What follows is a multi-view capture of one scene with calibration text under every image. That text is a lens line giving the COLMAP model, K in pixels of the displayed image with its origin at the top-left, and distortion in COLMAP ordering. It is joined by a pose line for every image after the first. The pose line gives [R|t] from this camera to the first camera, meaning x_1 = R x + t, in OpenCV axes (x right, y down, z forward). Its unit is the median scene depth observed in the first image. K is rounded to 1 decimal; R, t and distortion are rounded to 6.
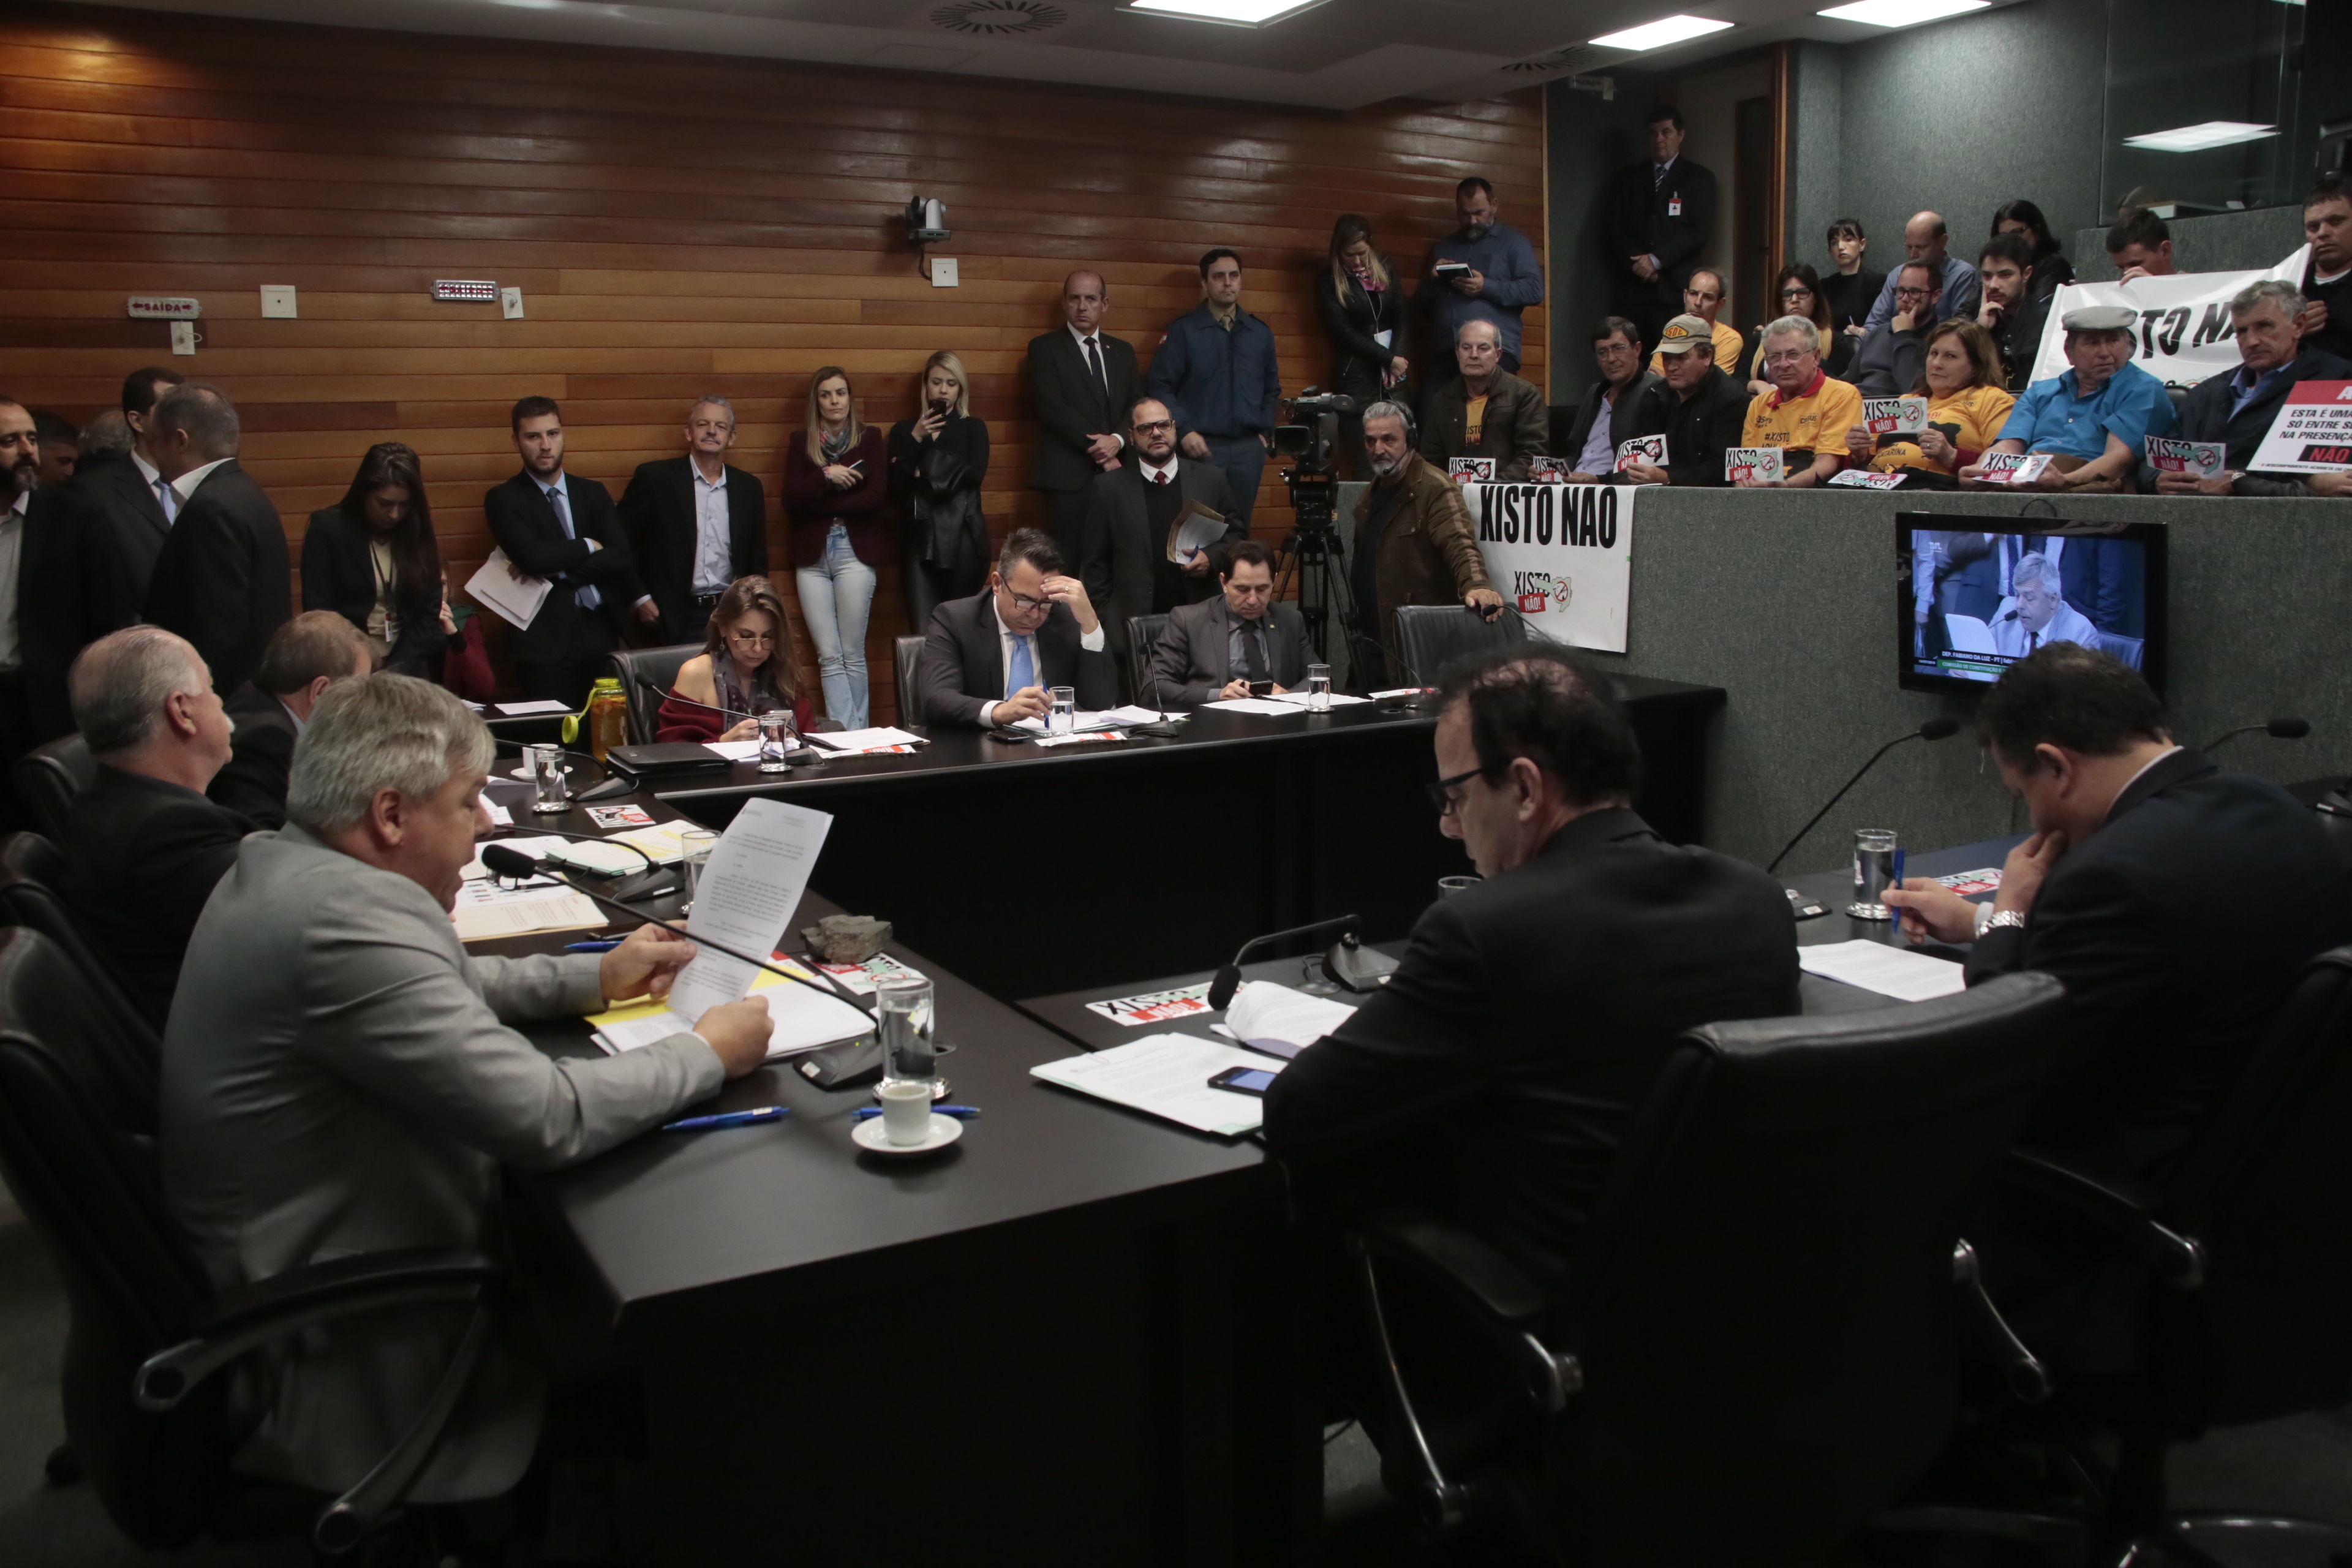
lens RADIAL K [[1962.7, 0, 1176.9], [0, 1962.7, 784.5], [0, 0, 1]] dist [-0.036981, 0.012064]
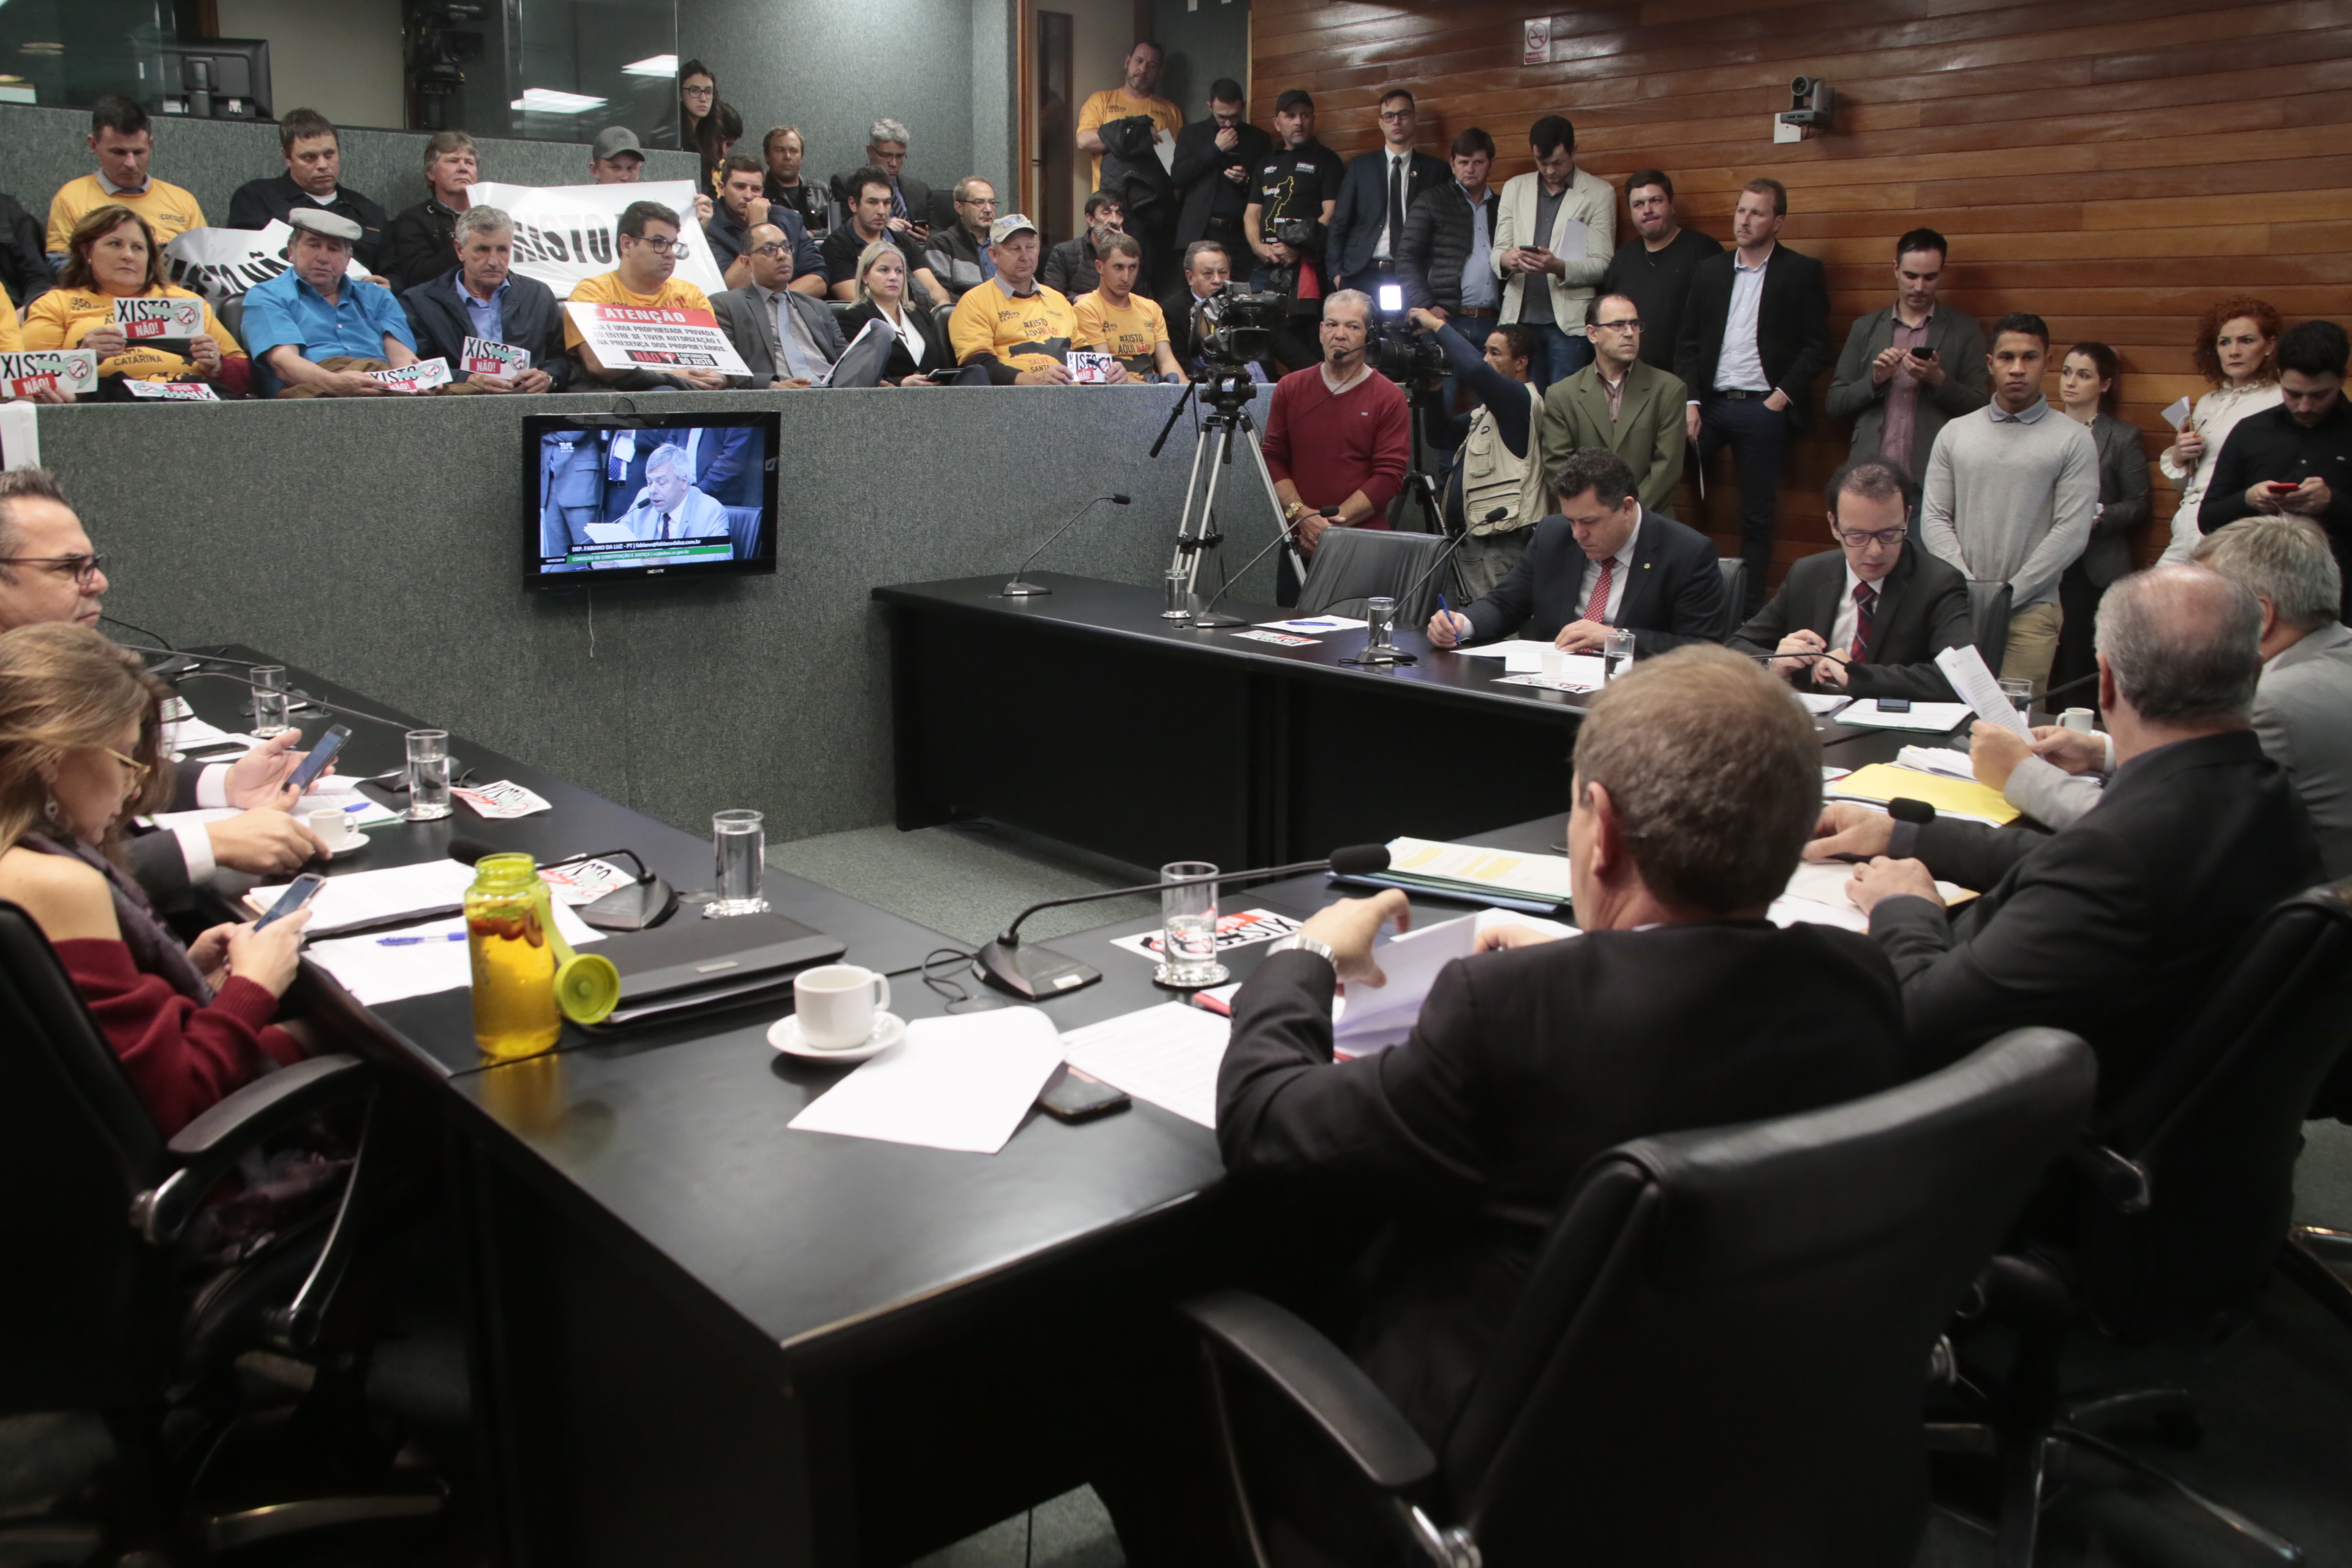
lens RADIAL K [[1962.7, 0, 1175.0], [0, 1962.7, 782.1], [0, 0, 1]] dist [-0.036981, 0.012064]
pose [[-0.206289, -0.196536, 0.958550, -0.693713], [0.168929, 0.957758, 0.232729, -0.135201], [-0.963799, 0.209936, -0.164374, 0.875321]]
